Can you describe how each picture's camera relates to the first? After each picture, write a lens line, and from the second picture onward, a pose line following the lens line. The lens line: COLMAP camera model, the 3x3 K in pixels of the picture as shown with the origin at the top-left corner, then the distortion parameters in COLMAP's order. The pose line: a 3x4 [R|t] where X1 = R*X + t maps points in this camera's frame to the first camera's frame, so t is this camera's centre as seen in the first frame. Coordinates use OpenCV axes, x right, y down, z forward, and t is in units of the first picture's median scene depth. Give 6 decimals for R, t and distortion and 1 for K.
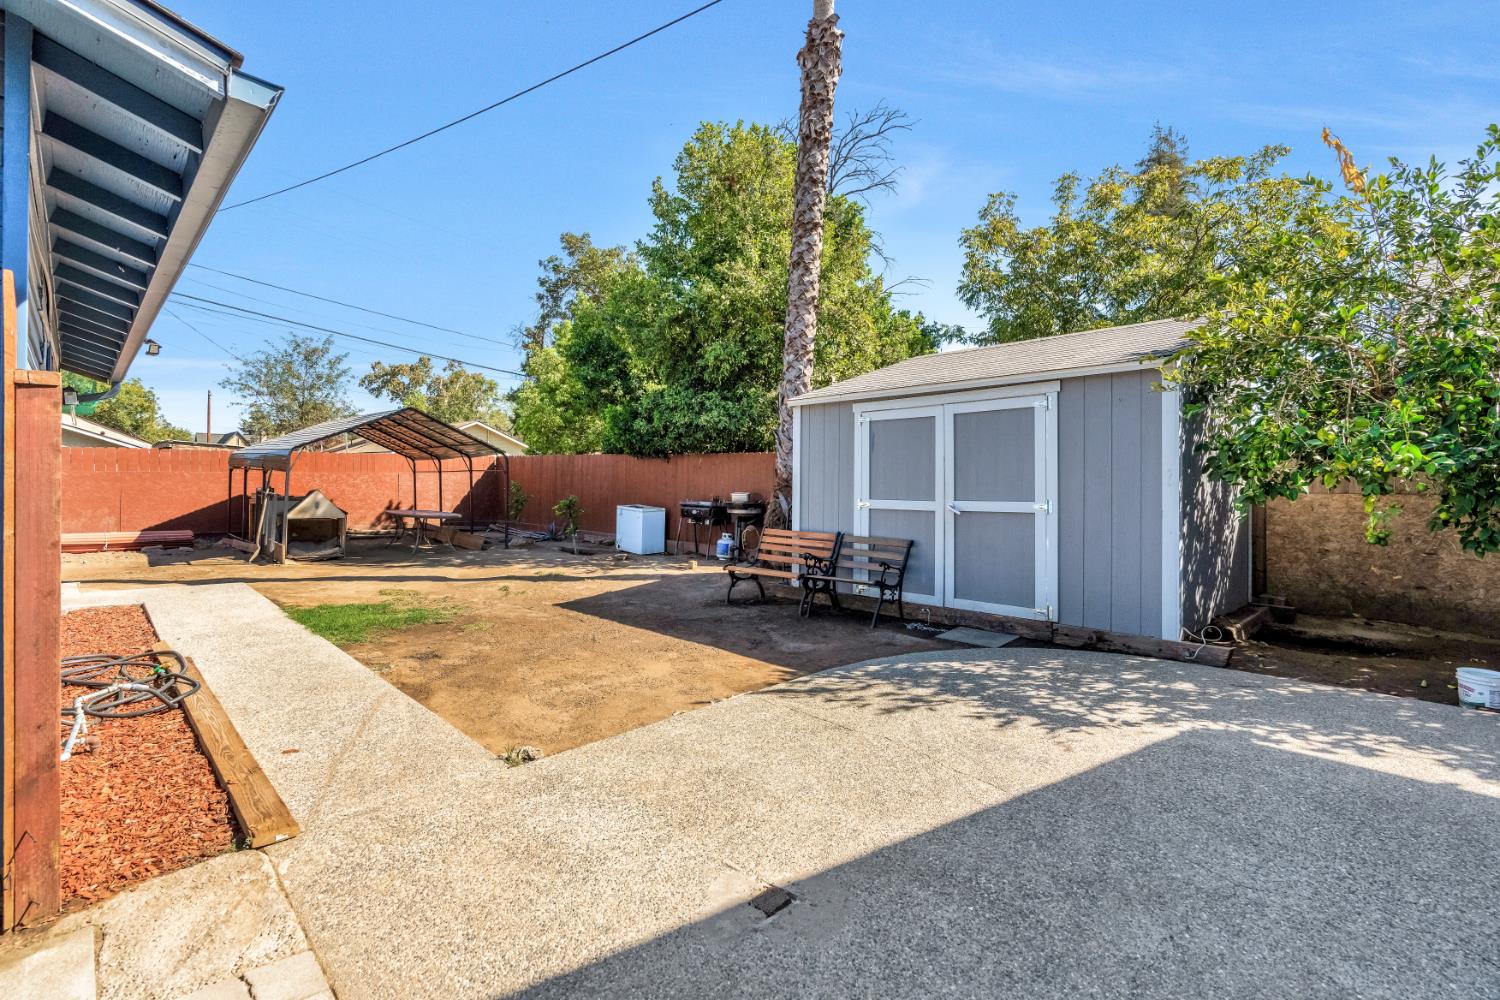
lens RADIAL K [[678.4, 0, 750.5], [0, 678.4, 490.3], [0, 0, 1]] dist [-0.009604, 0.003405]
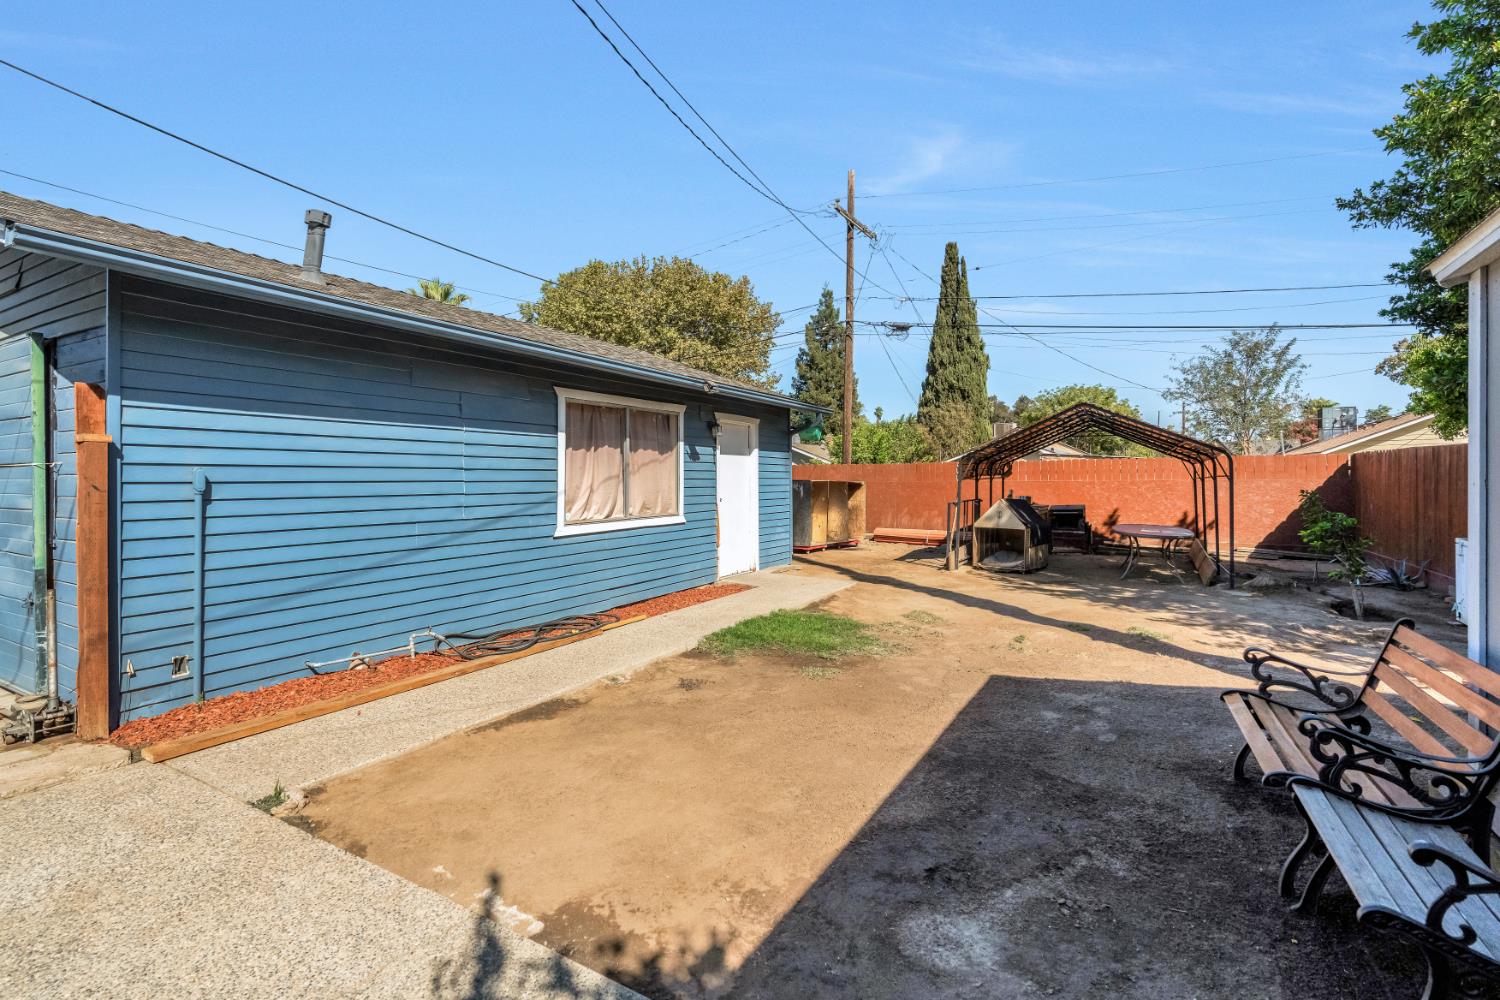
lens RADIAL K [[678.4, 0, 745.8], [0, 678.4, 488.0], [0, 0, 1]] dist [-0.009604, 0.003405]
pose [[0.264602, 0.001313, -0.964357, 0.053384], [-0.013914, 0.999900, -0.002457, -0.002481], [0.964257, 0.014068, 0.264593, 0.103689]]
